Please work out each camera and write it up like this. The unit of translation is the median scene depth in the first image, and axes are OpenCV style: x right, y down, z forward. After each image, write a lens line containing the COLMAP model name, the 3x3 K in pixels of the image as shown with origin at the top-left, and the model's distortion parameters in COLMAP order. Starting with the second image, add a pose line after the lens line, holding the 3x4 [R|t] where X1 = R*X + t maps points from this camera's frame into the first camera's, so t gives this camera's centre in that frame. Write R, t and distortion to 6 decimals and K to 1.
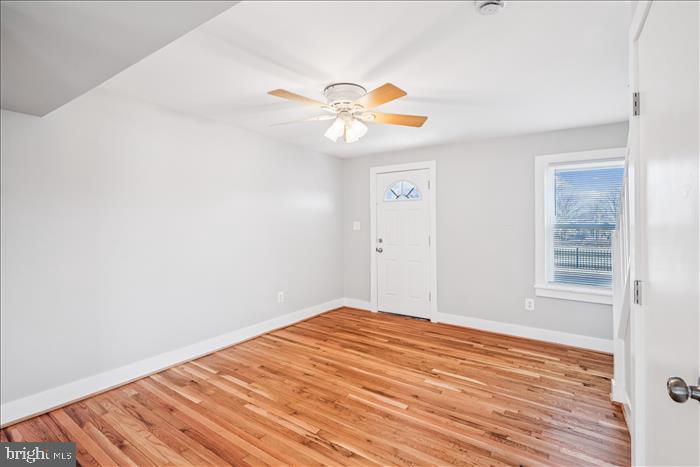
lens RADIAL K [[325.1, 0, 350.2], [0, 325.1, 231.2], [0, 0, 1]] dist [0.003014, 0.000080]
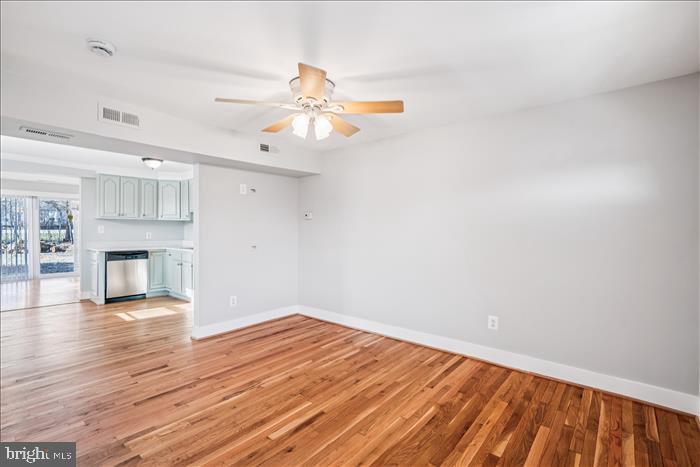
lens RADIAL K [[325.1, 0, 349.3], [0, 325.1, 228.5], [0, 0, 1]] dist [0.003014, 0.000080]
pose [[-0.097096, -0.008892, -0.995235, 0.814970], [-0.026333, 0.999633, -0.006362, -0.006376], [0.994927, 0.025590, -0.097295, 1.028981]]
